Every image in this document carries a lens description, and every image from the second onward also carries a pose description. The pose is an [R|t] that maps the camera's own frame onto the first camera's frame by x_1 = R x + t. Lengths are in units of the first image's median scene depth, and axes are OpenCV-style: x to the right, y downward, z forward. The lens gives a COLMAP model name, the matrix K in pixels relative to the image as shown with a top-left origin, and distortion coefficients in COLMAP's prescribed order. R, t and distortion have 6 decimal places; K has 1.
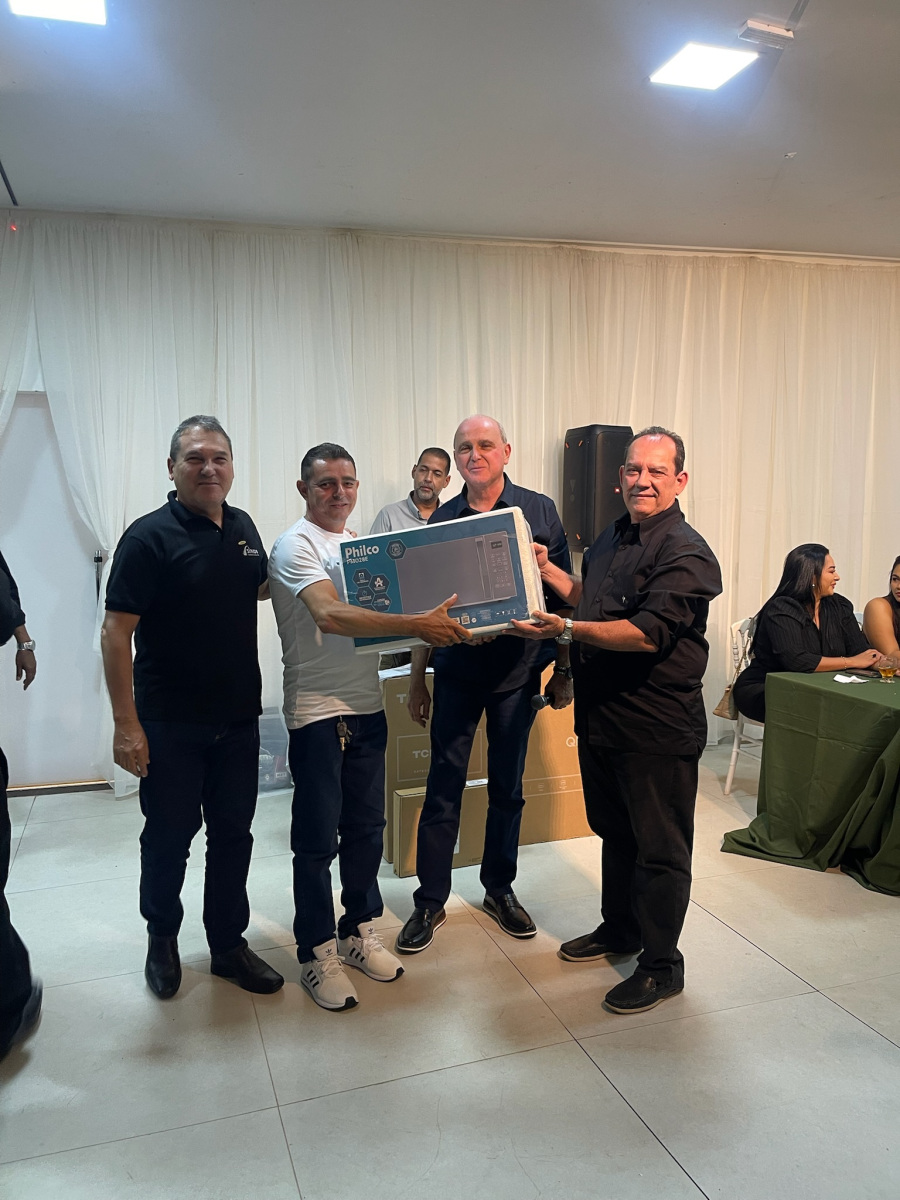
lens RADIAL K [[944.2, 0, 449.6], [0, 944.2, 607.1], [0, 0, 1]] dist [0.058984, -0.072657]
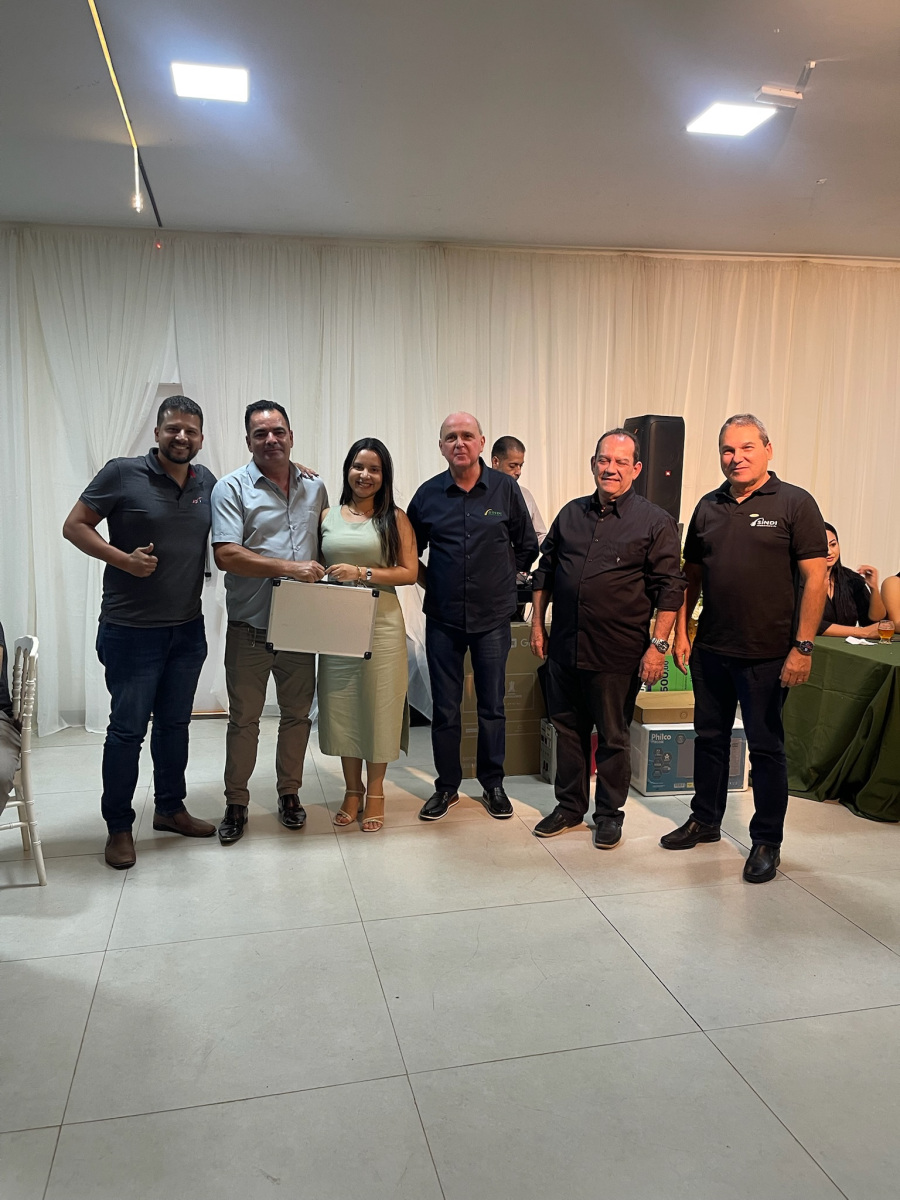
lens RADIAL K [[944.2, 0, 453.8], [0, 944.2, 612.9], [0, 0, 1]] dist [0.058984, -0.072657]
pose [[0.995645, 0.028002, -0.088922, 0.030129], [-0.025546, 0.999263, 0.028636, 0.017762], [0.089658, -0.026240, 0.995627, -0.161222]]
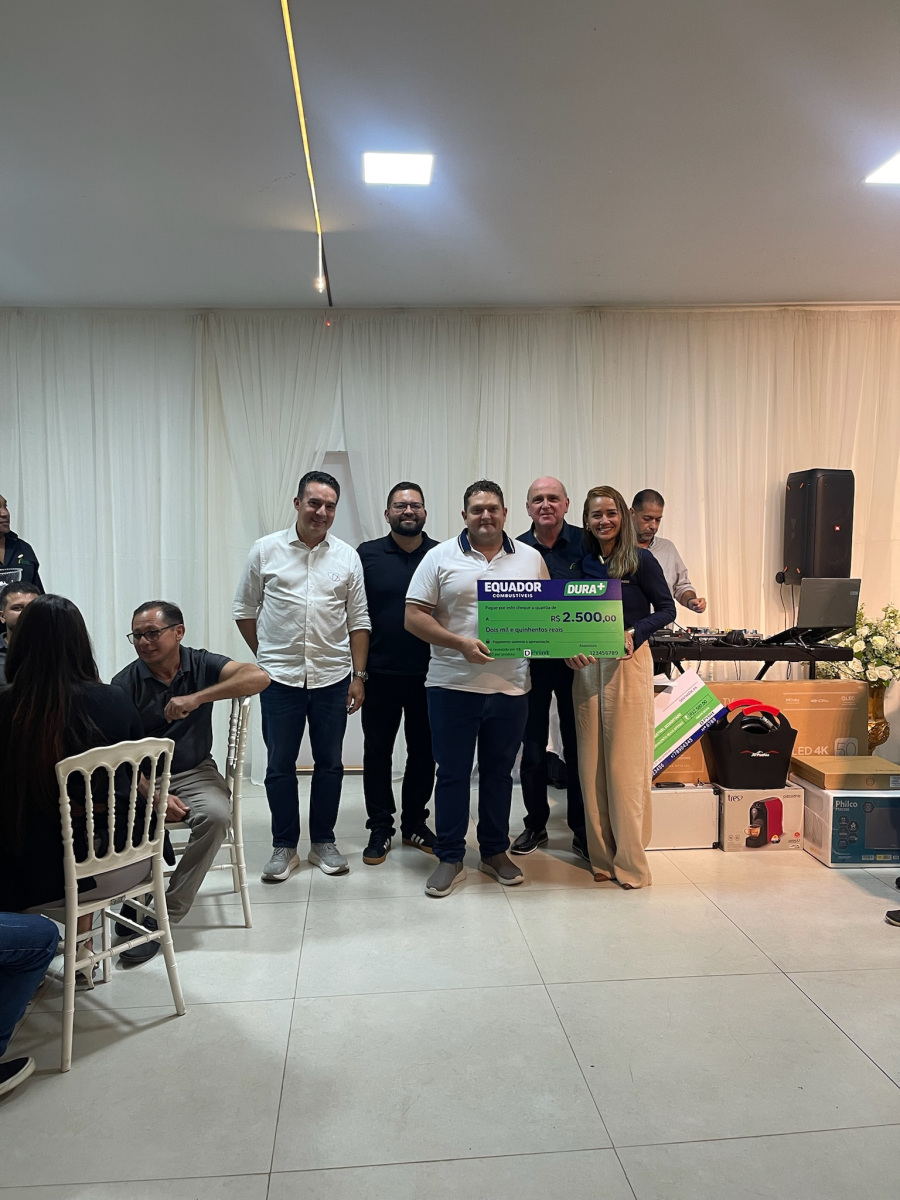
lens RADIAL K [[944.2, 0, 438.0], [0, 944.2, 609.8], [0, 0, 1]] dist [0.058984, -0.072657]
pose [[0.972299, 0.019047, -0.232962, -0.012298], [-0.028666, 0.998867, -0.037975, 0.025853], [0.231975, 0.043601, 0.971744, -0.170428]]
